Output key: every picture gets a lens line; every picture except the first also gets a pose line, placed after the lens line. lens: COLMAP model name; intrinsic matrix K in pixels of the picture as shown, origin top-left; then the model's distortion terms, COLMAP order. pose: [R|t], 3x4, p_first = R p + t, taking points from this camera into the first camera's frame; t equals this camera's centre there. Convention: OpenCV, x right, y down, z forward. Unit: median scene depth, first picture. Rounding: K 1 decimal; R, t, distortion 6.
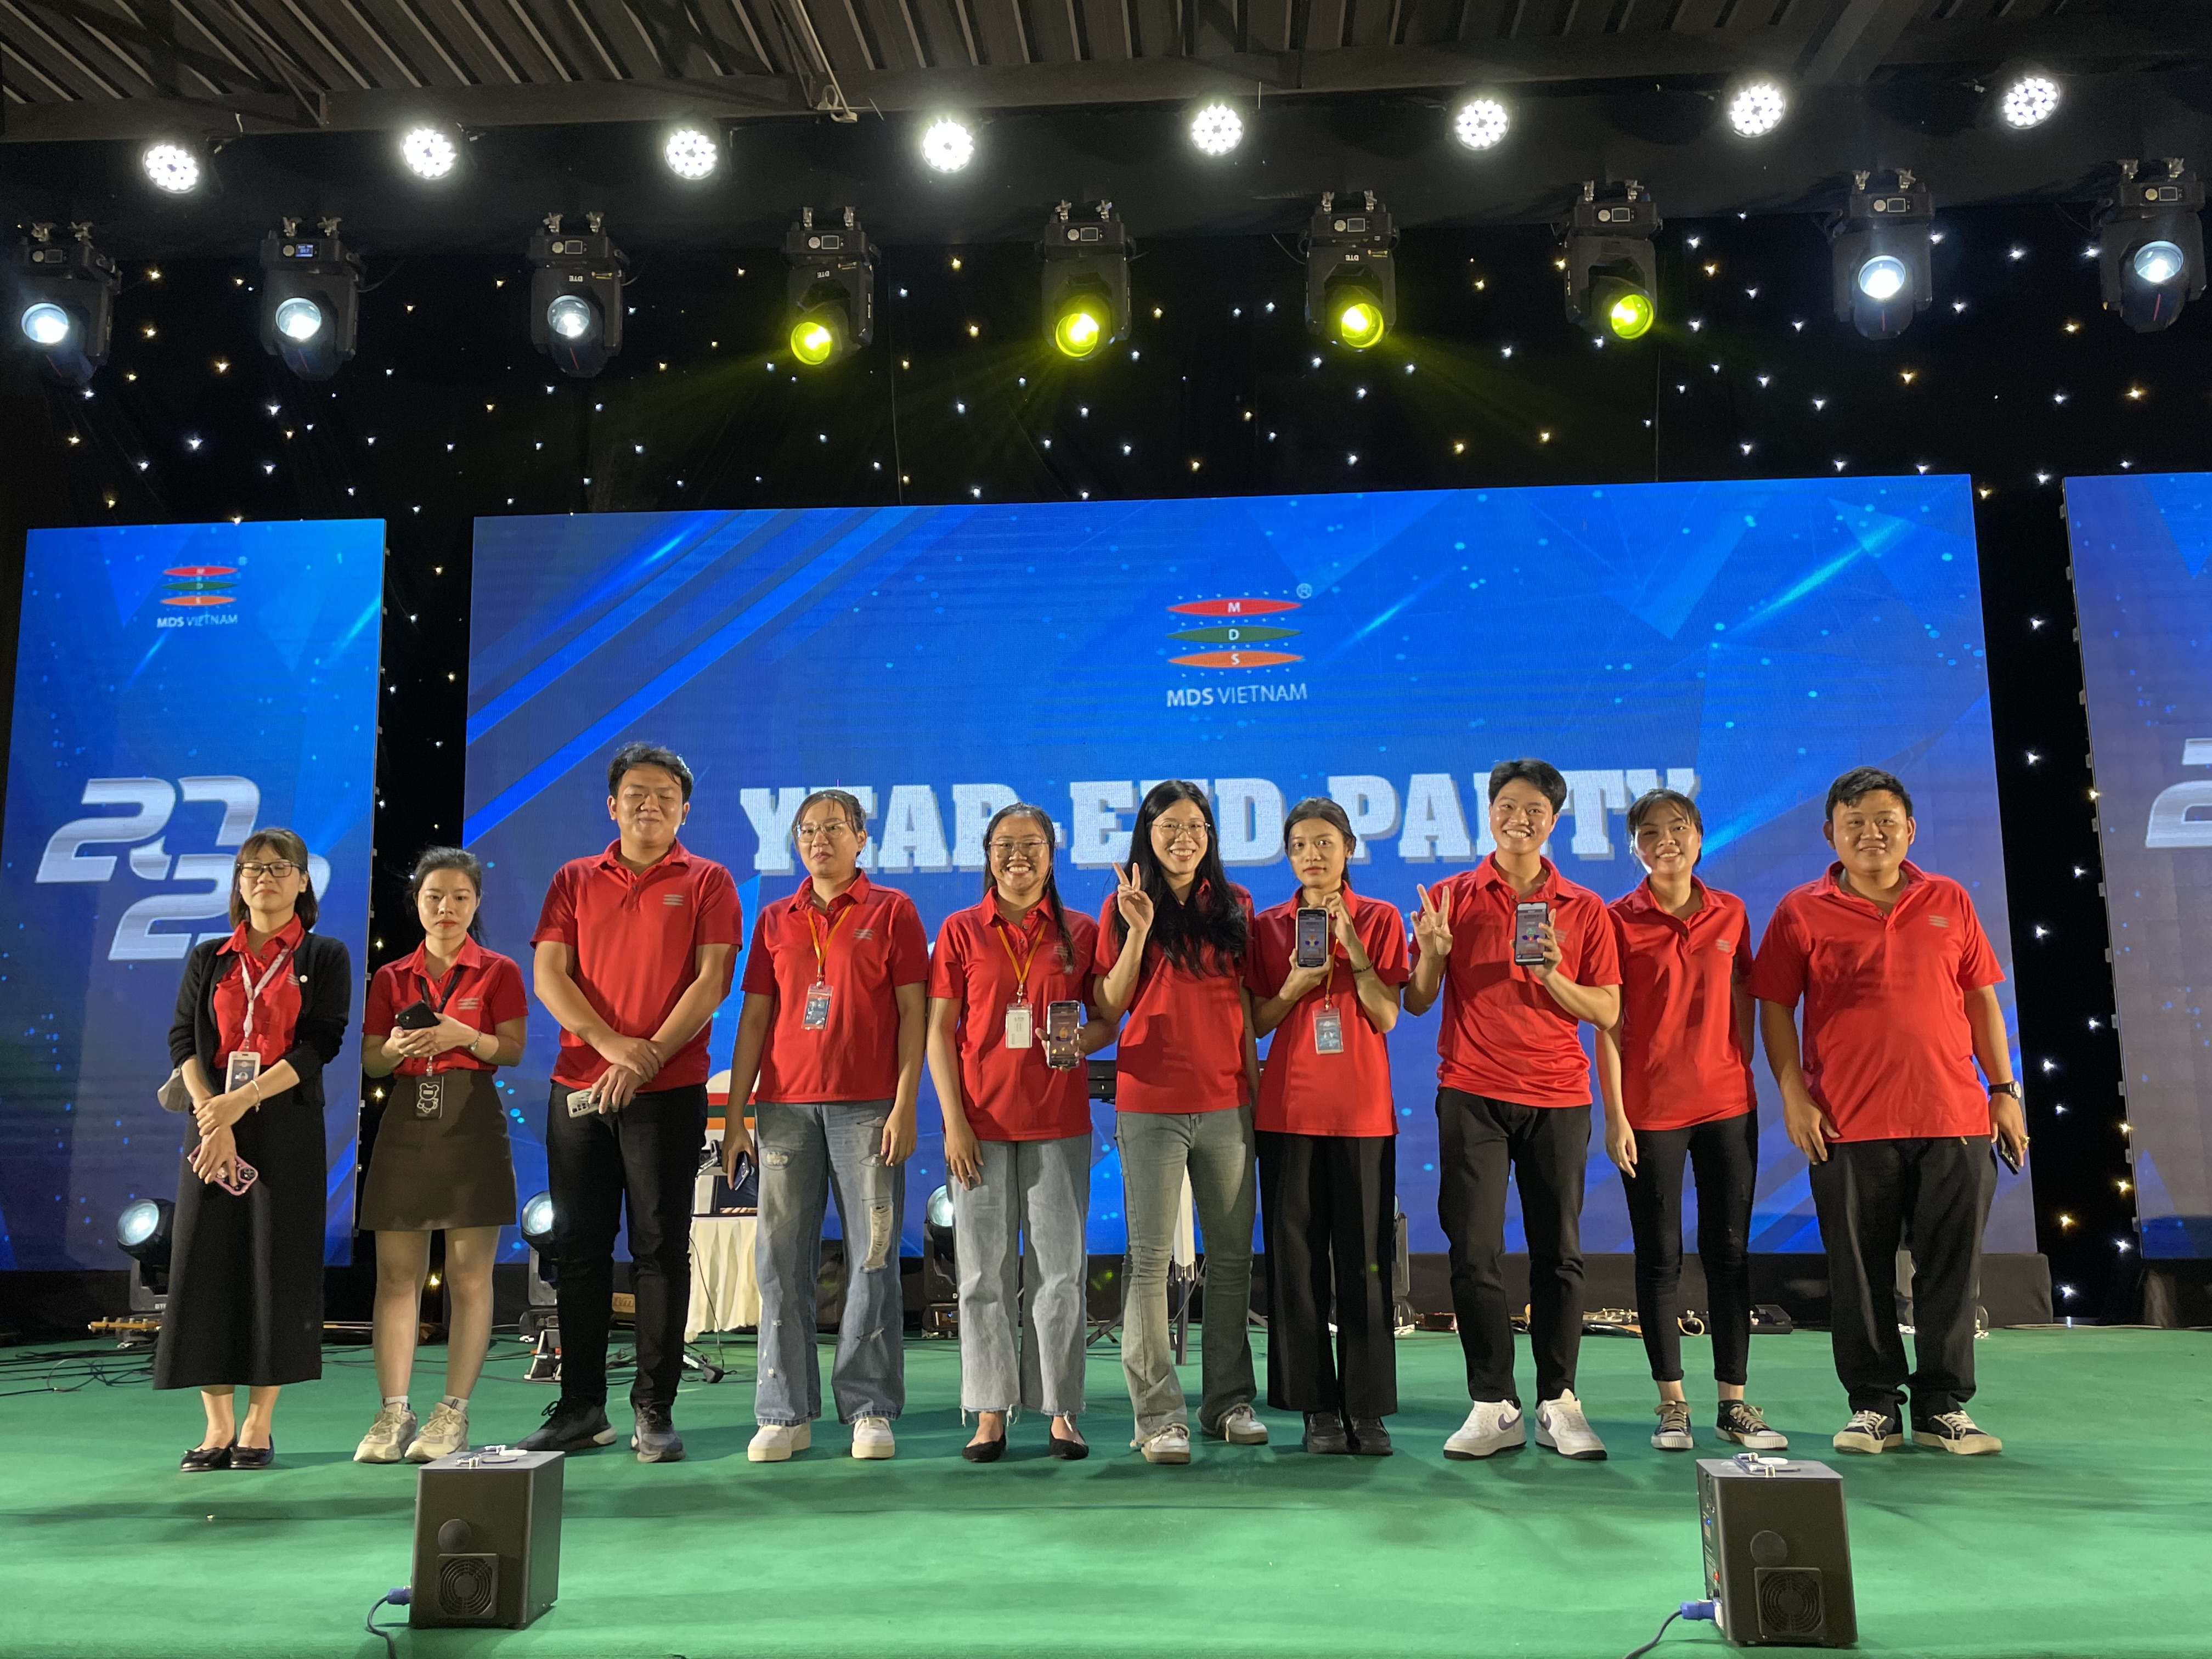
lens RADIAL K [[1902.7, 0, 1048.7], [0, 1902.7, 822.3], [0, 0, 1]] dist [0.101703, -0.099961]
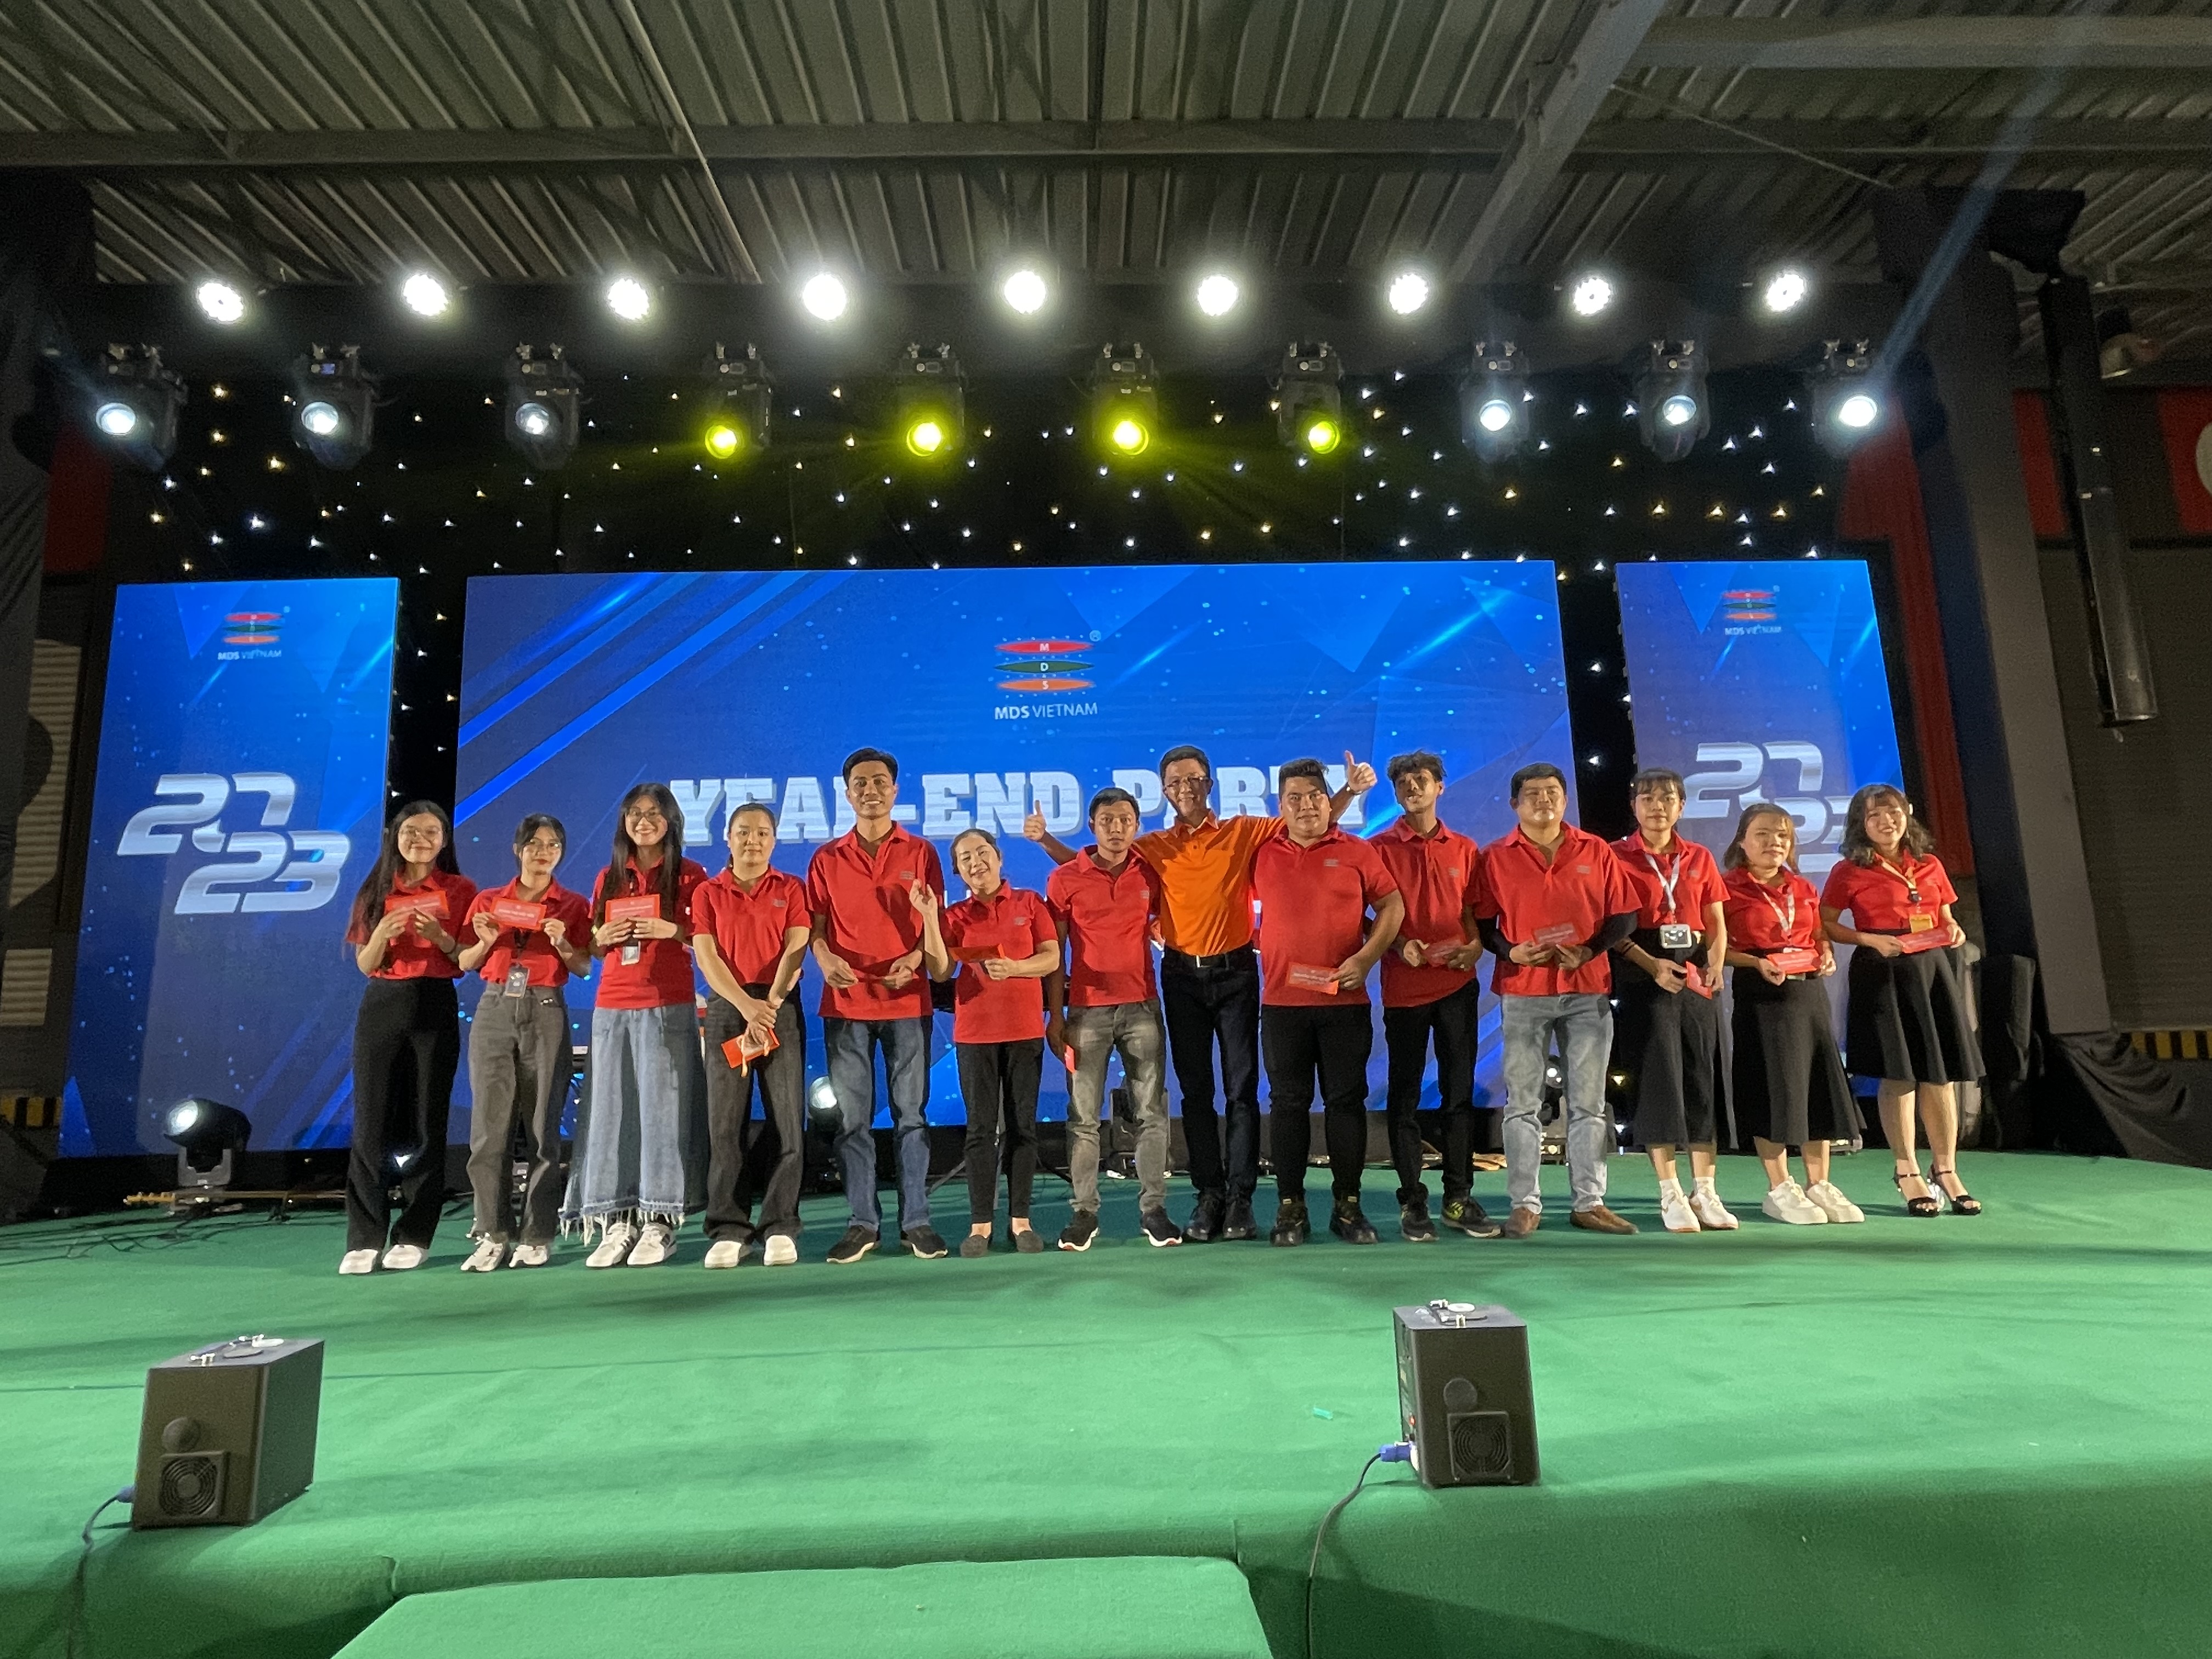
lens RADIAL K [[1217.7, 0, 1069.3], [0, 1217.7, 841.9], [0, 0, 1]] dist [0.010714, -0.000835]
pose [[0.996138, -0.006106, 0.087587, 0.038448], [0.006208, 0.999980, -0.000887, 0.027174], [-0.087579, 0.001427, 0.996157, 0.134123]]
